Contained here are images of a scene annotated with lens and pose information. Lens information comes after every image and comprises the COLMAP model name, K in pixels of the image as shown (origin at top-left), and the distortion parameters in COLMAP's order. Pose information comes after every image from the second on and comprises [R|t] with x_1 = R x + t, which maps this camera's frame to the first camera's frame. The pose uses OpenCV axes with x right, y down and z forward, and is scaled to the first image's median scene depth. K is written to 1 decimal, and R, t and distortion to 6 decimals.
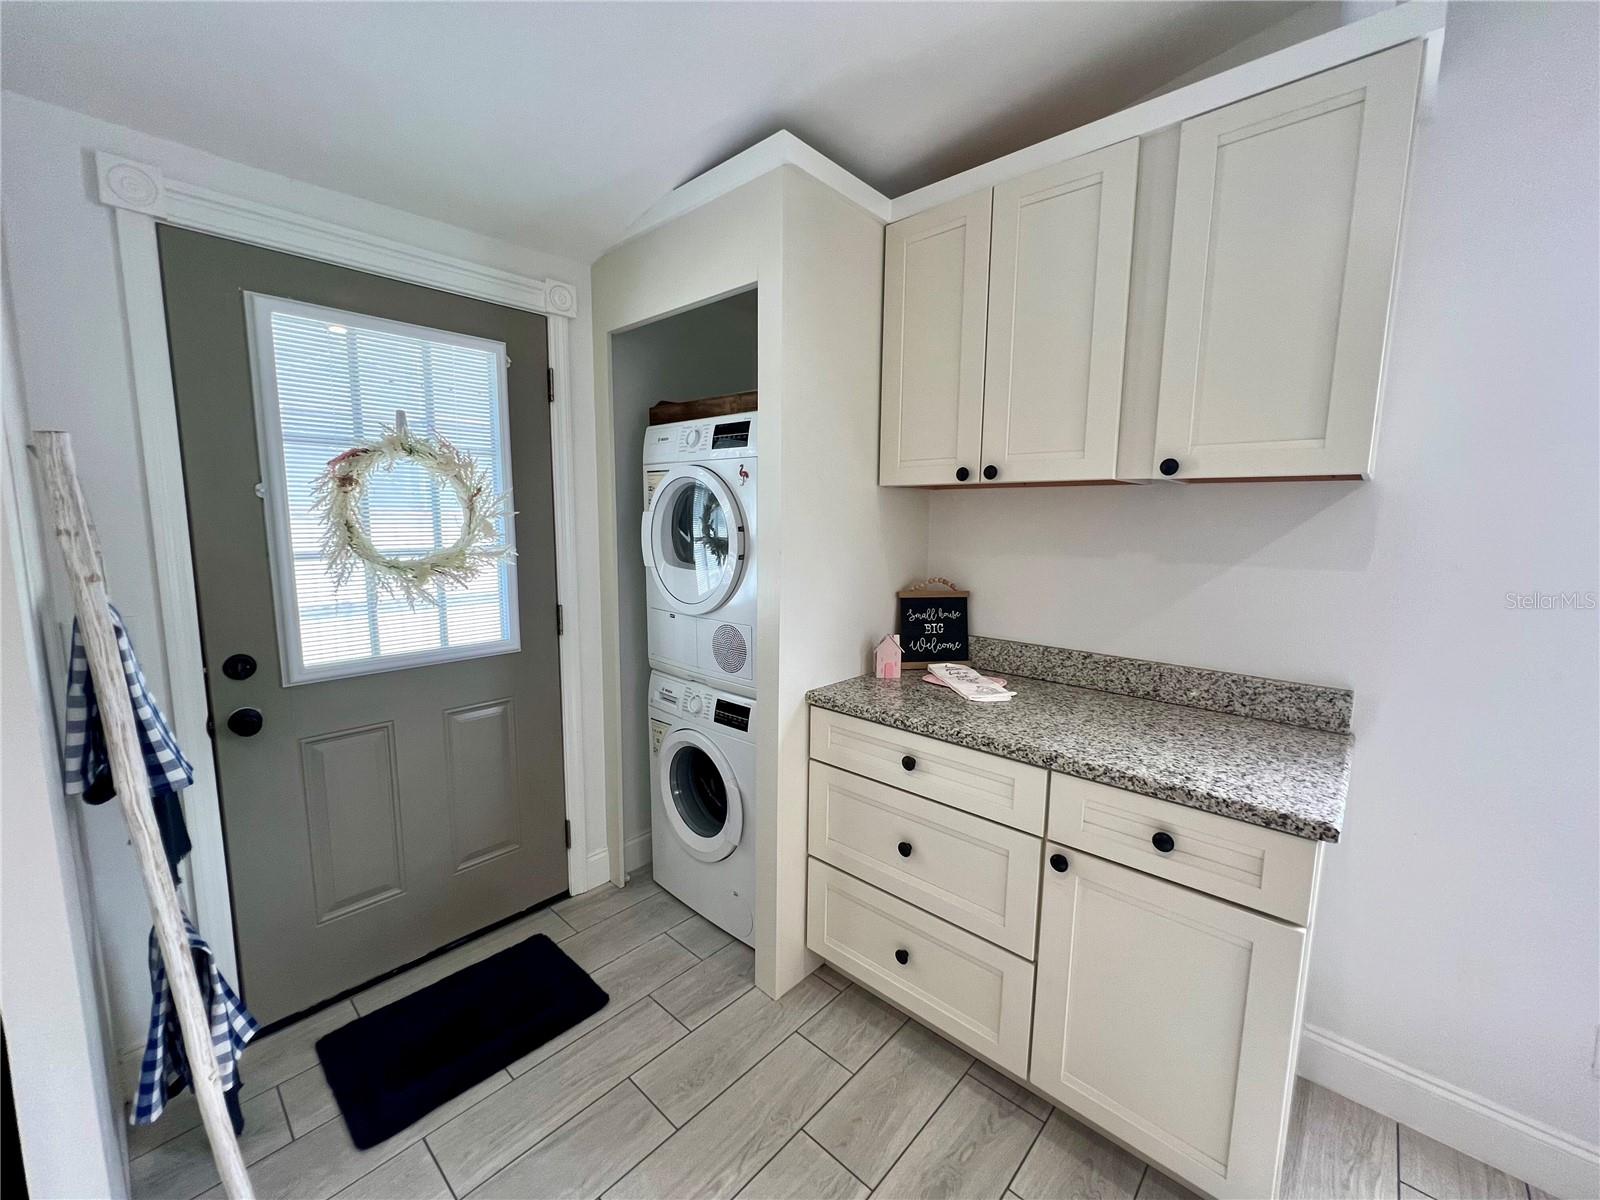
lens RADIAL K [[641.7, 0, 792.0], [0, 641.7, 601.8], [0, 0, 1]] dist [-0.001938, 0.000308]
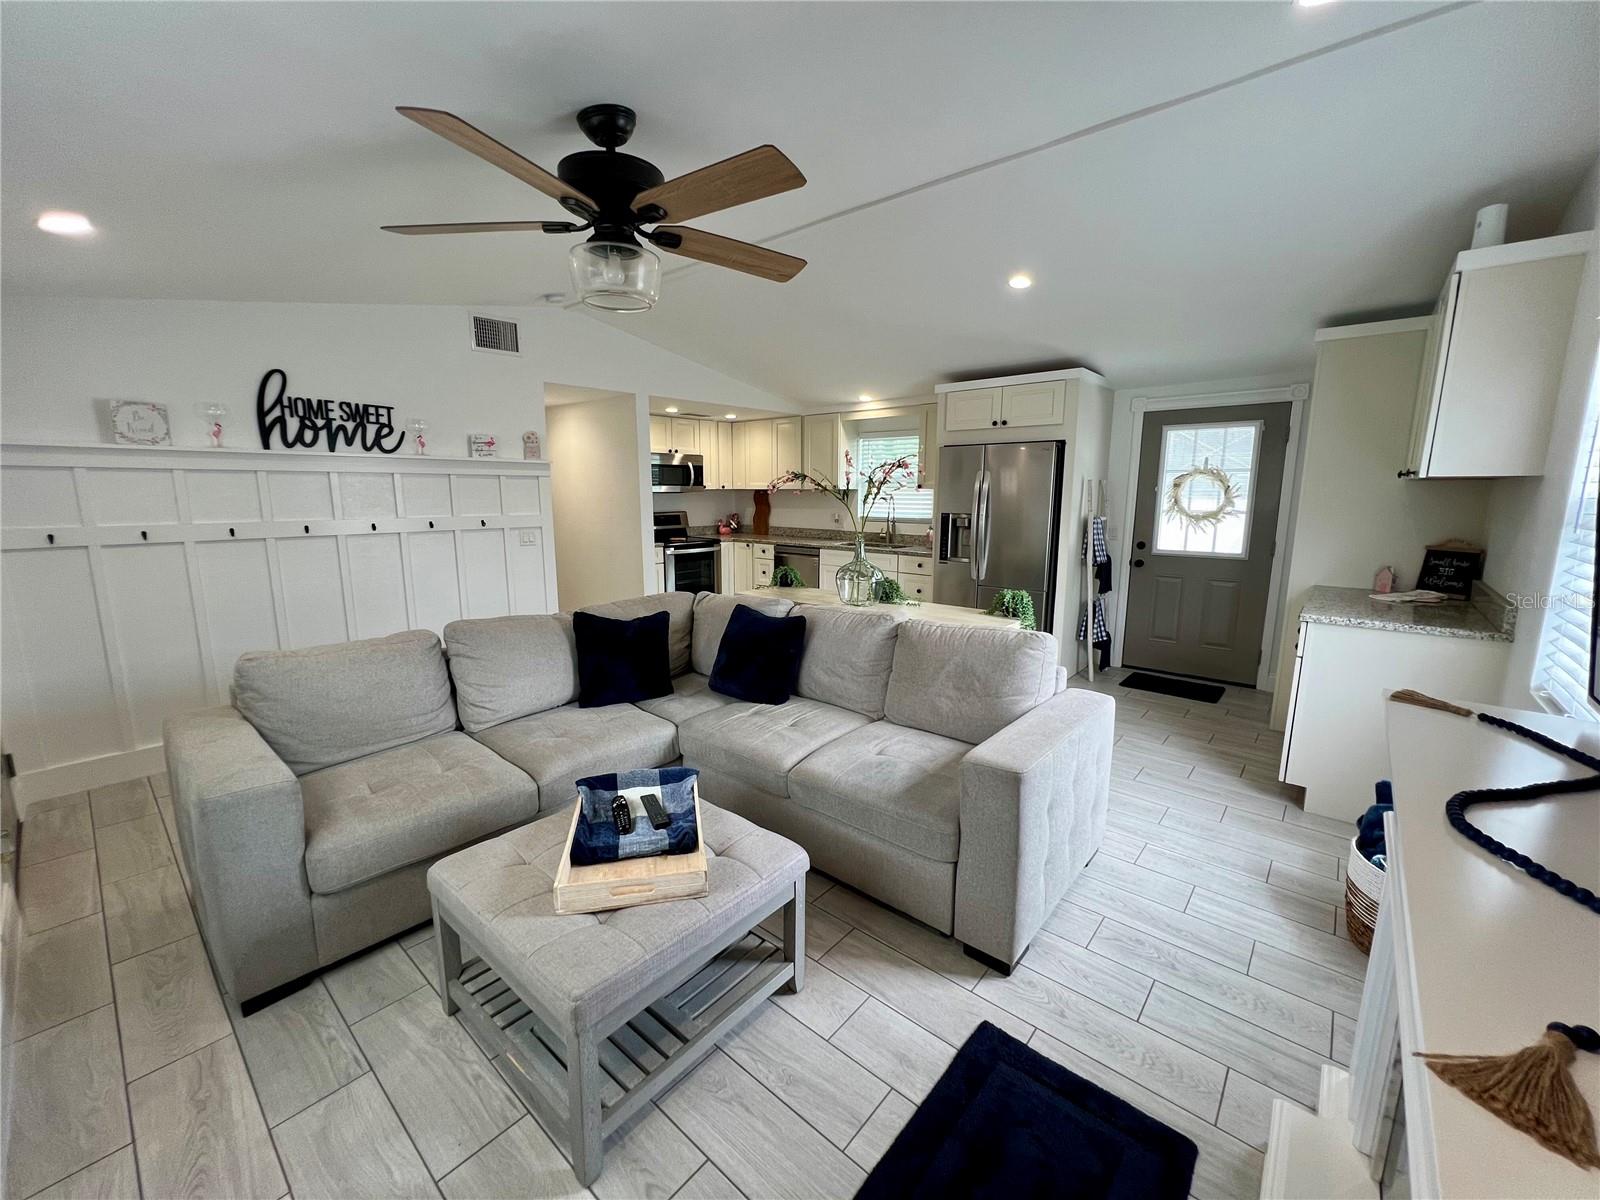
lens RADIAL K [[641.7, 0, 796.0], [0, 641.7, 602.4], [0, 0, 1]] dist [-0.001938, 0.000308]
pose [[0.025556, 0.161008, -0.986622, 1.873794], [-0.132226, 0.978817, 0.156310, 0.089175], [0.990890, 0.126463, 0.046304, -0.662457]]
